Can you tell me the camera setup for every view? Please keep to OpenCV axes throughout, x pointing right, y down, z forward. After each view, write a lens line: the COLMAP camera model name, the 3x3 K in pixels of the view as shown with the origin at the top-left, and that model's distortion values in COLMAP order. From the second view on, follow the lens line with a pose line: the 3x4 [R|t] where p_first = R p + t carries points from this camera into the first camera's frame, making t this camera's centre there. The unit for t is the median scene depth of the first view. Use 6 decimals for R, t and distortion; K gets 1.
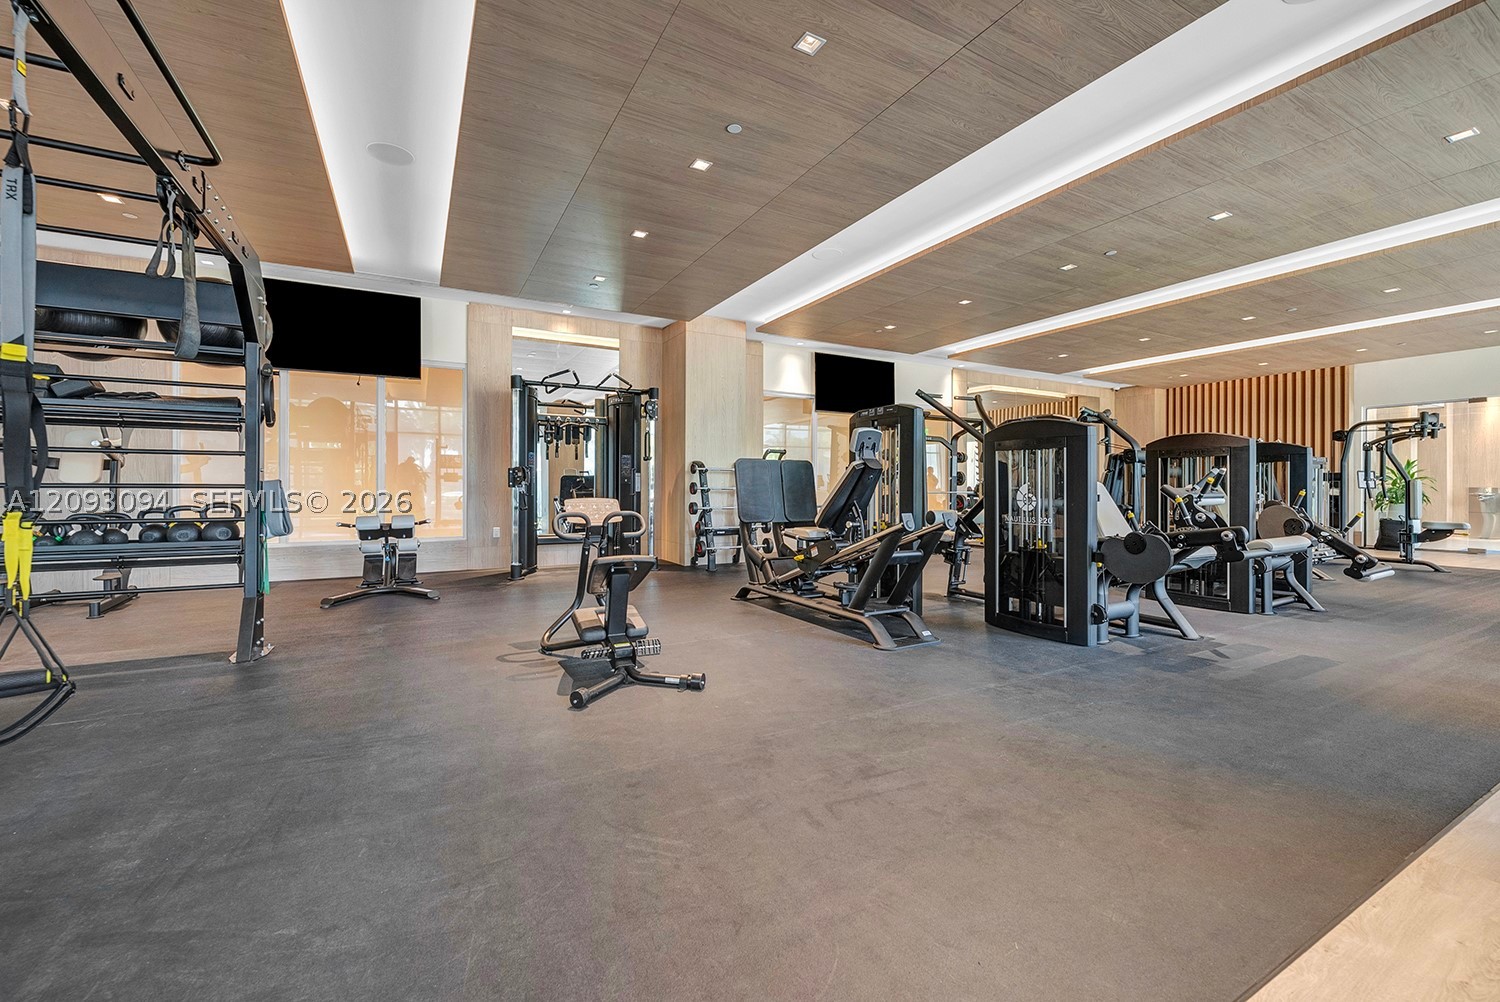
lens RADIAL K [[612.7, 0, 740.7], [0, 612.7, 488.9], [0, 0, 1]] dist [-0.002273, 0.000179]
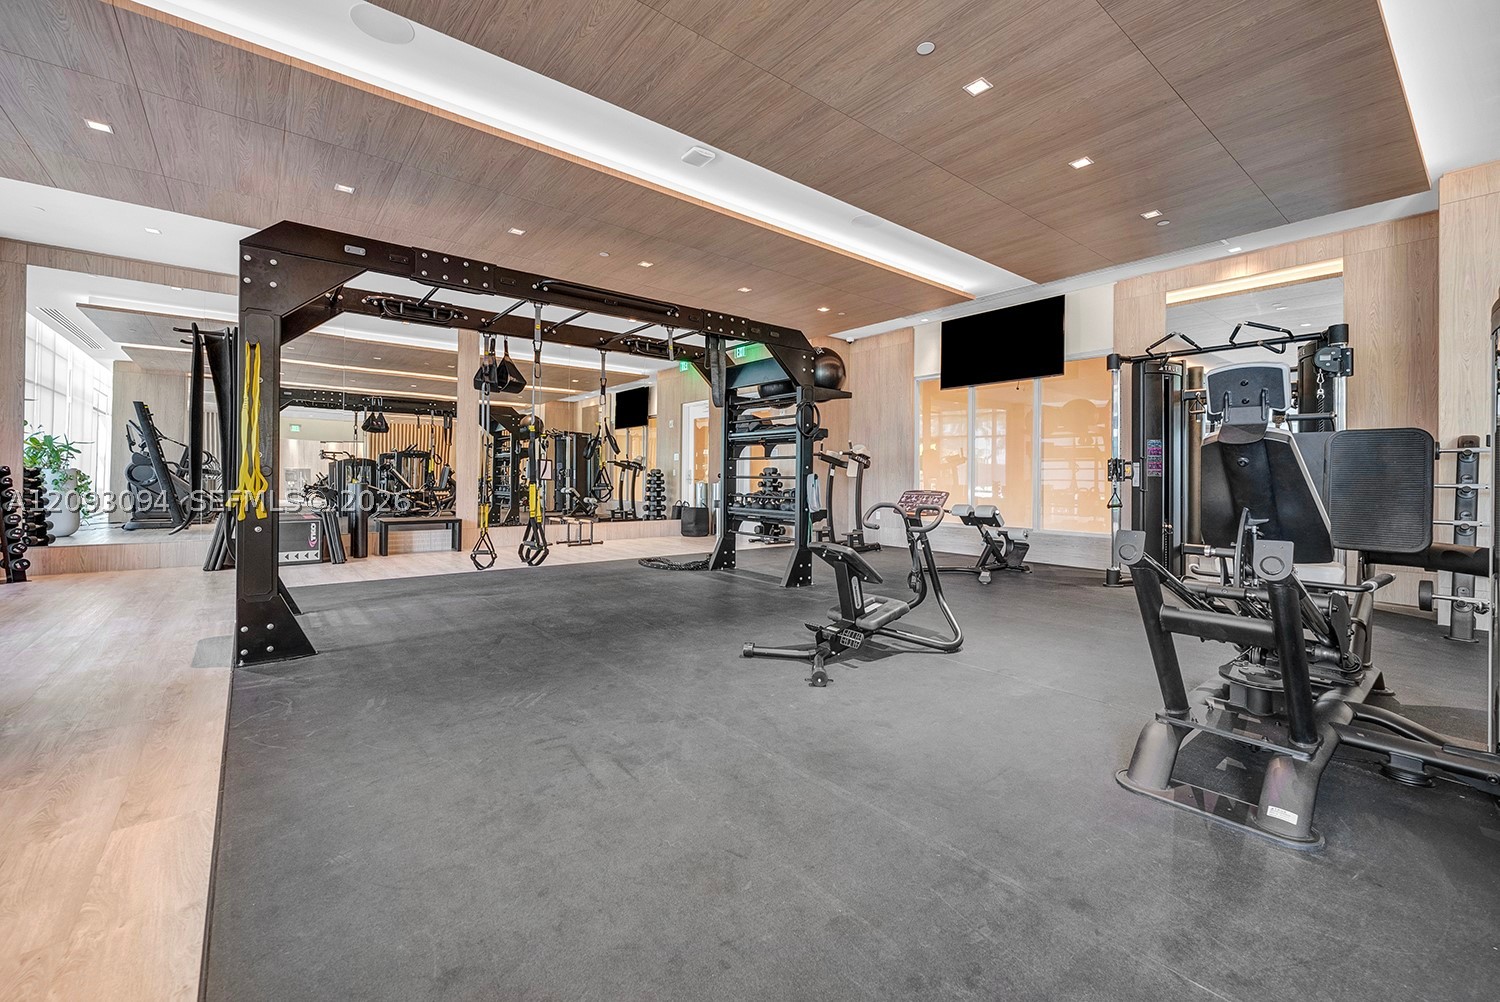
lens RADIAL K [[612.7, 0, 756.4], [0, 612.7, 474.5], [0, 0, 1]] dist [-0.002273, 0.000179]
pose [[0.190815, -0.003876, -0.981618, 1.153352], [-0.013458, 0.999888, -0.006565, -0.000904], [0.981534, 0.014463, 0.190741, 0.946001]]
